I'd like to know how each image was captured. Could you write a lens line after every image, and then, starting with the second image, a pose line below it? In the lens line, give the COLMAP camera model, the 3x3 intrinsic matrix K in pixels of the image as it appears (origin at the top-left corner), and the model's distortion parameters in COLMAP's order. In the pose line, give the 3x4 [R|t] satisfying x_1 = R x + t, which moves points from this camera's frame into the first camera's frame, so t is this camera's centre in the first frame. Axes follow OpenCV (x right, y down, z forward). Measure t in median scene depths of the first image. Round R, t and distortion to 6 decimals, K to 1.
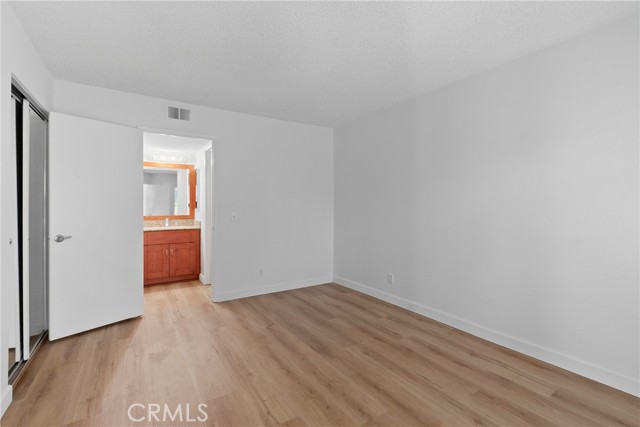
lens RADIAL K [[288.3, 0, 321.3], [0, 288.3, 209.5], [0, 0, 1]] dist [0.008553, -0.000101]
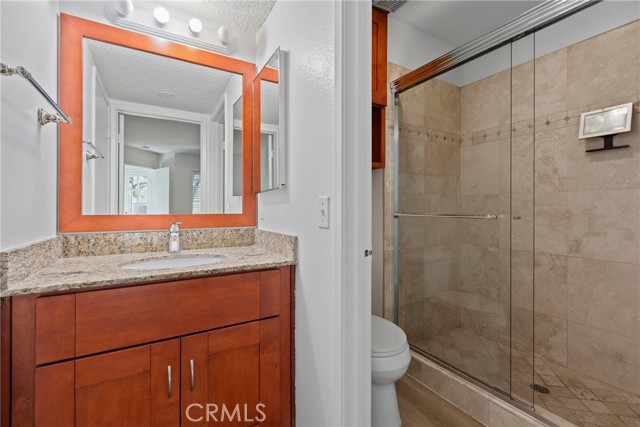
lens RADIAL K [[288.3, 0, 321.3], [0, 288.3, 209.5], [0, 0, 1]] dist [0.008553, -0.000101]
pose [[0.999293, 0.000190, -0.037609, -0.384085], [-0.000278, 0.999997, -0.002350, 0.016406], [0.037608, 0.002359, 0.999290, 0.732819]]
